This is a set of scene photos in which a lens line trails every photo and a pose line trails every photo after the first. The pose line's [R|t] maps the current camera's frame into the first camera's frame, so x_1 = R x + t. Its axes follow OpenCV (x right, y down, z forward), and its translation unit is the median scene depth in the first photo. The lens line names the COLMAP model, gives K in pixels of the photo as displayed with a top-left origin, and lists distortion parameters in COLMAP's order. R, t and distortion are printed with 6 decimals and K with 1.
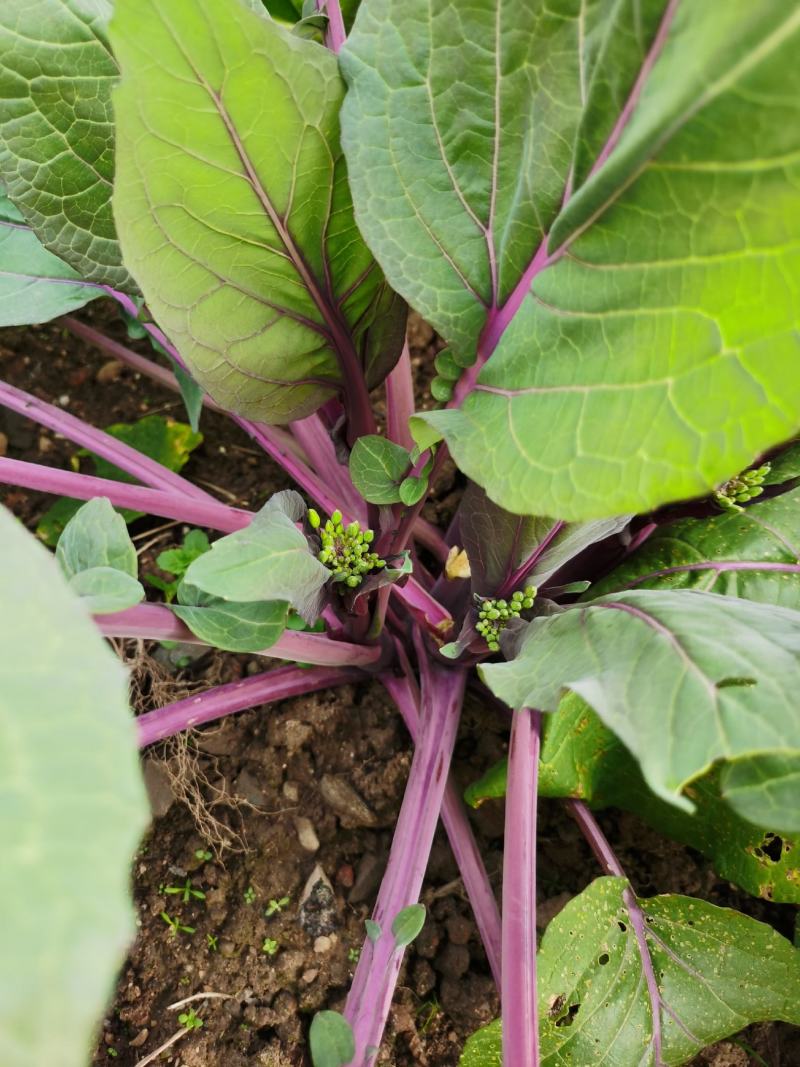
lens RADIAL K [[850.2, 0, 400.0], [0, 850.2, 533.5], [0, 0, 1]] dist [0.003848, 0.002771]
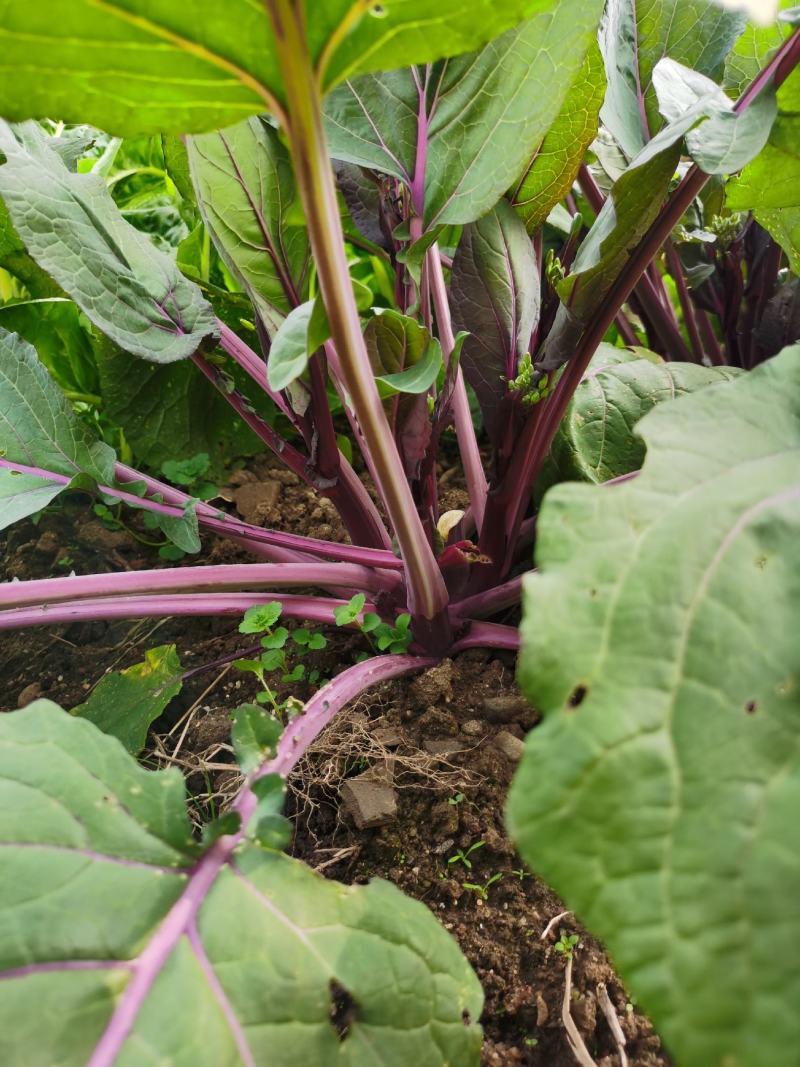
lens RADIAL K [[823.6, 0, 400.0], [0, 823.6, 533.5], [0, 0, 1]] dist [0.006424, 0.002666]
pose [[0.754331, -0.449691, 0.478291, -0.596951], [0.635768, 0.682014, -0.361464, 0.470007], [-0.163655, 0.576746, 0.800363, 0.062839]]
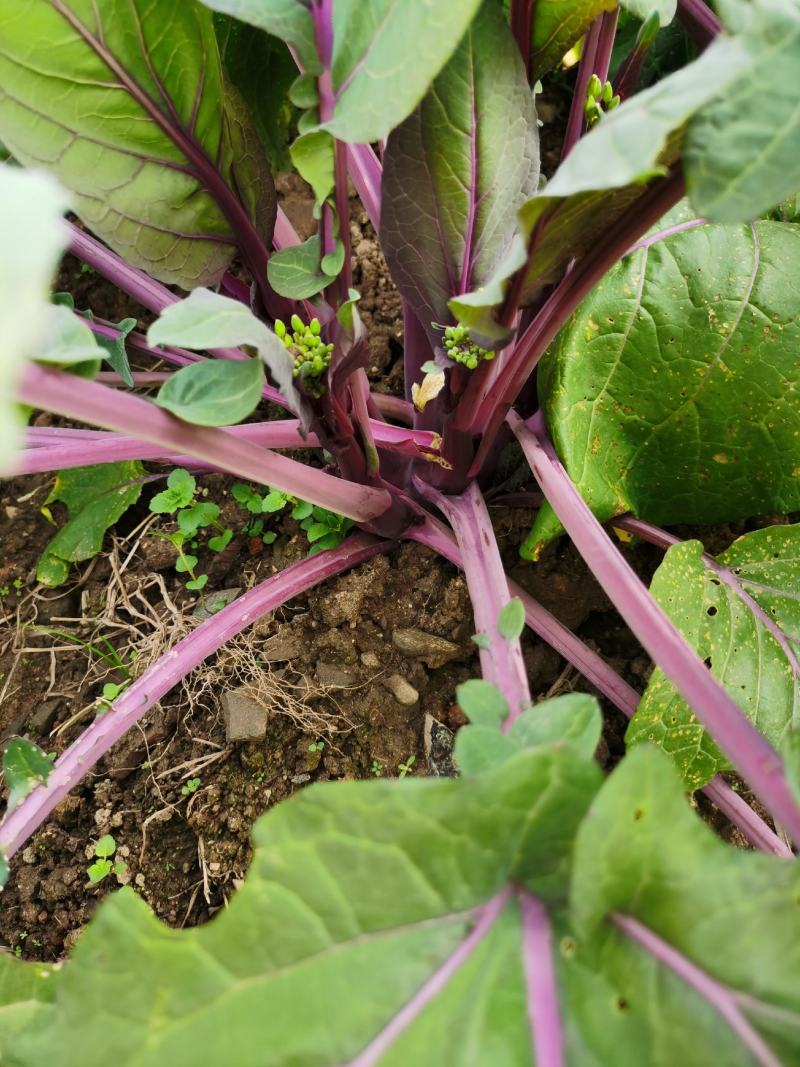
lens RADIAL K [[845.8, 0, 400.0], [0, 845.8, 533.5], [0, 0, 1]] dist [0.032570, -0.006811]
pose [[0.900783, -0.433289, 0.029170, -0.063978], [0.434251, 0.899335, -0.051217, 0.246633], [-0.004042, 0.058802, 0.998261, -0.001098]]
